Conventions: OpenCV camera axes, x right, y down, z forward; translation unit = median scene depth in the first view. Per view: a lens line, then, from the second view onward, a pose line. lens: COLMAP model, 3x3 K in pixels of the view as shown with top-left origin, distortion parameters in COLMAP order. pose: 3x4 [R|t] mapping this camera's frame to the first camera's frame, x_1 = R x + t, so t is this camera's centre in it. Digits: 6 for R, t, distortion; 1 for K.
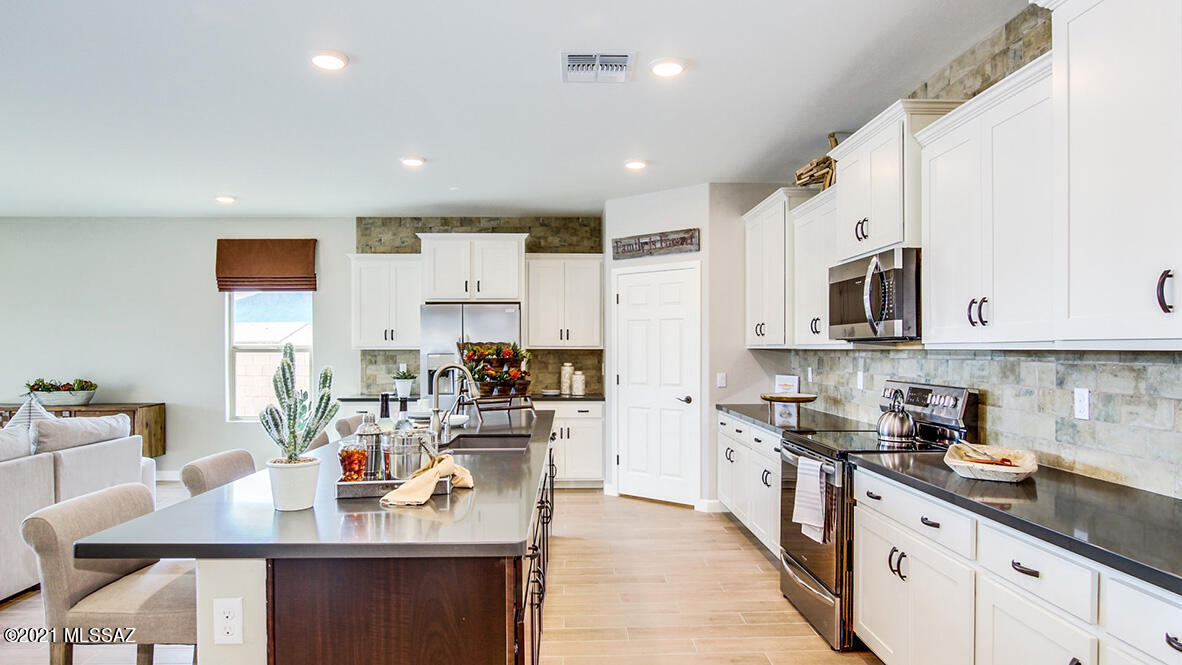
lens RADIAL K [[678.1, 0, 593.0], [0, 678.1, 351.6], [0, 0, 1]] dist [-0.019655, 0.003971]
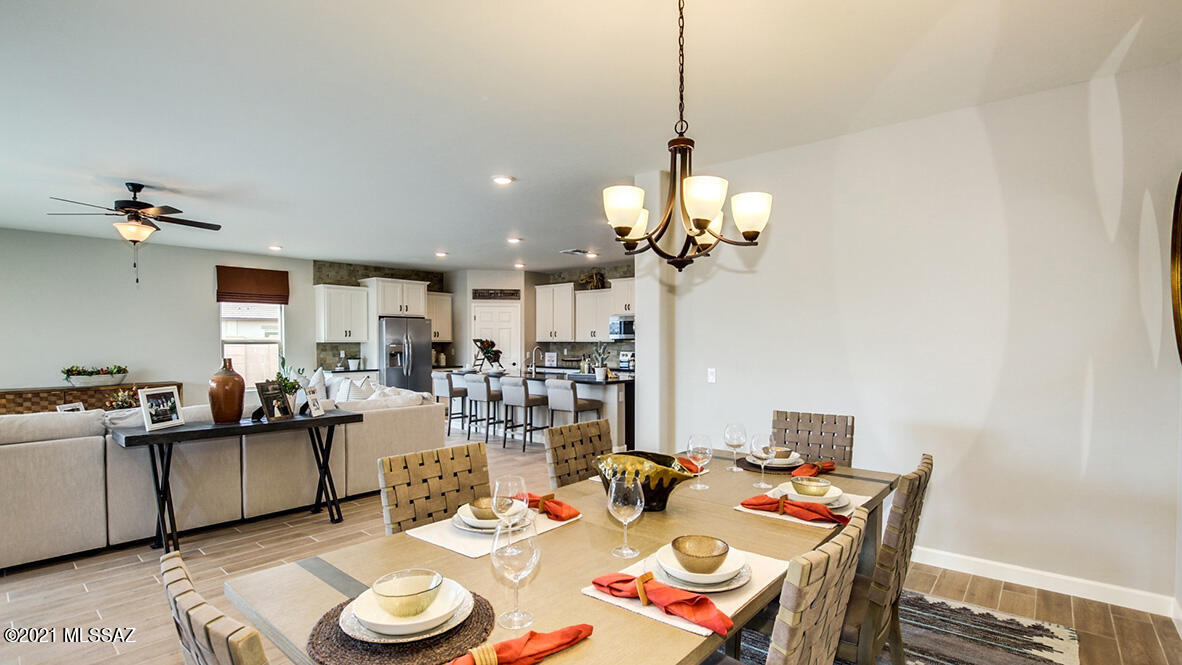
lens RADIAL K [[553.5, 0, 598.1], [0, 553.5, 344.4], [0, 0, 1]] dist [-0.031575, 0.003707]
pose [[0.672182, -0.003559, 0.740377, -1.022411], [0.003557, 0.999992, 0.001579, 0.002605], [-0.740377, 0.001572, 0.672190, -0.450049]]
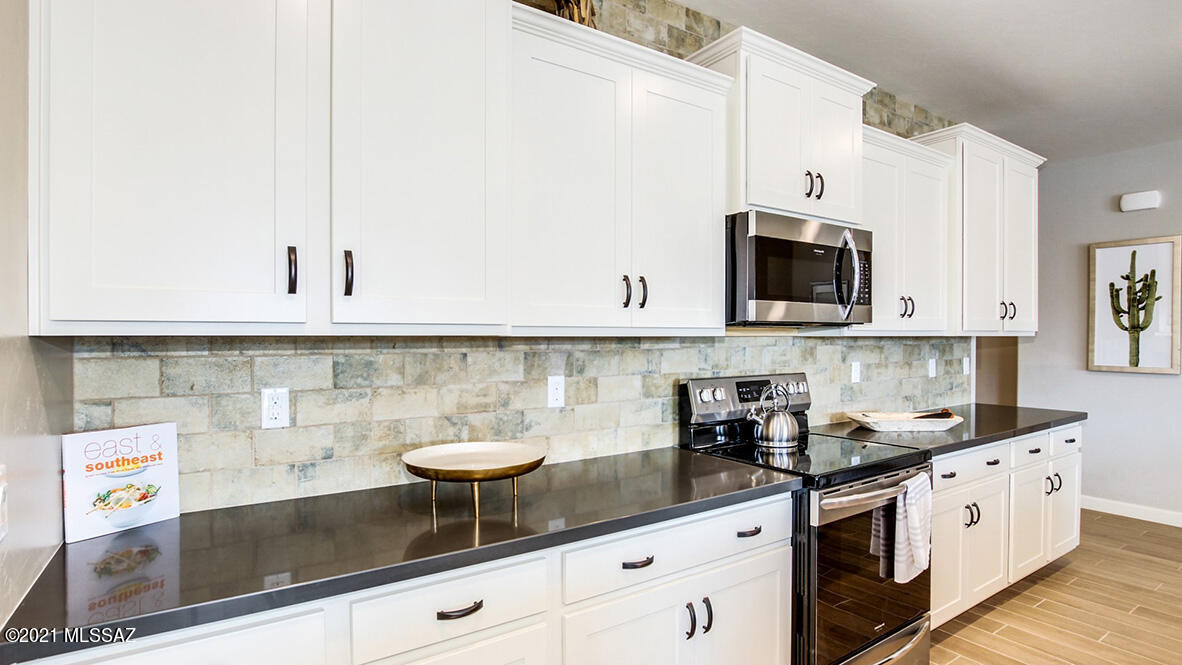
lens RADIAL K [[590.1, 0, 599.4], [0, 590.1, 340.3], [0, 0, 1]] dist [-0.031152, 0.003758]
pose [[-0.527635, -0.008075, 0.849433, -0.031226], [0.003515, 0.999926, 0.011689, -0.004324], [-0.849464, 0.009153, -0.527568, 0.898633]]
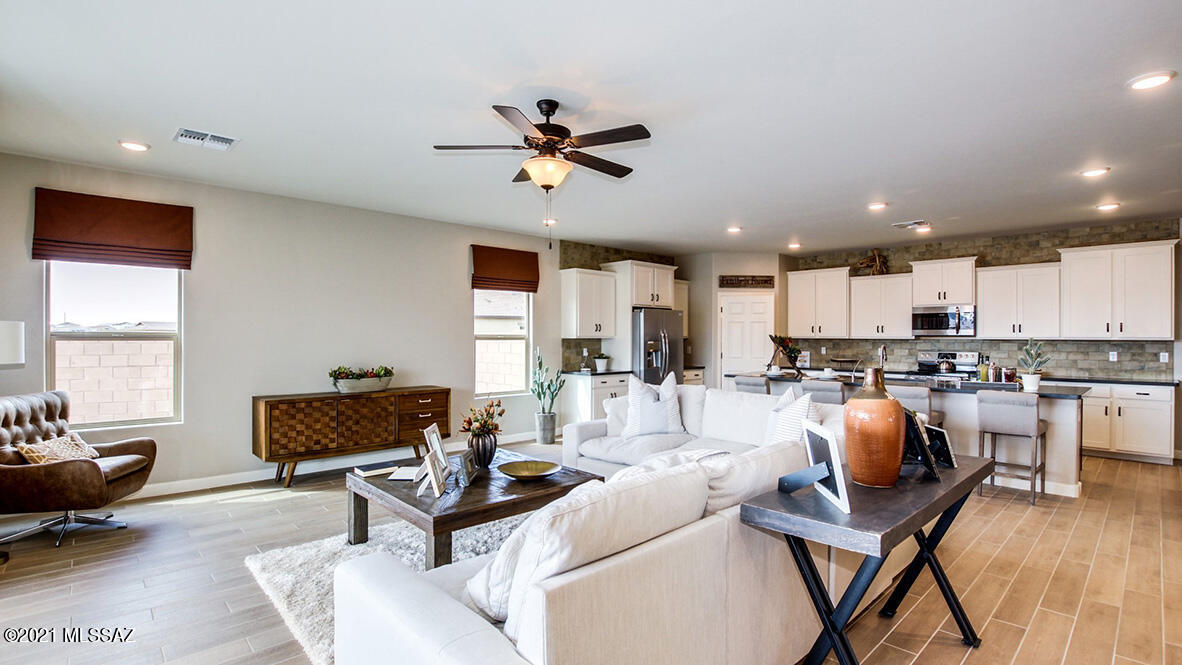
lens RADIAL K [[553.5, 0, 597.0], [0, 553.5, 339.2], [0, 0, 1]] dist [-0.031575, 0.003707]
pose [[0.746751, 0.000926, 0.665103, -1.216406], [-0.000671, 1.000000, -0.000640, -0.000396], [-0.665103, 0.000031, 0.746752, 0.154077]]
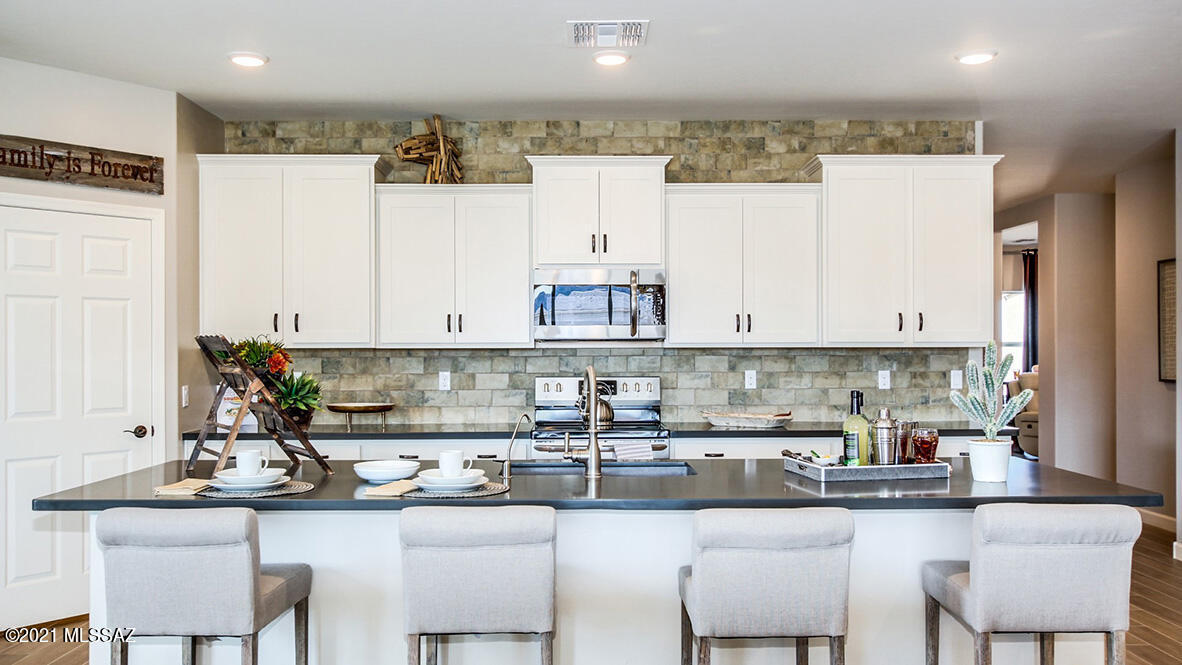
lens RADIAL K [[998.4, 0, 597.2], [0, 998.4, 348.9], [0, 0, 1]] dist [-0.016195, 0.045584]
pose [[0.021497, -0.000682, 0.999769, -0.737180], [0.007254, 0.999974, 0.000526, -0.001454], [-0.999743, 0.007241, 0.021501, 0.551391]]
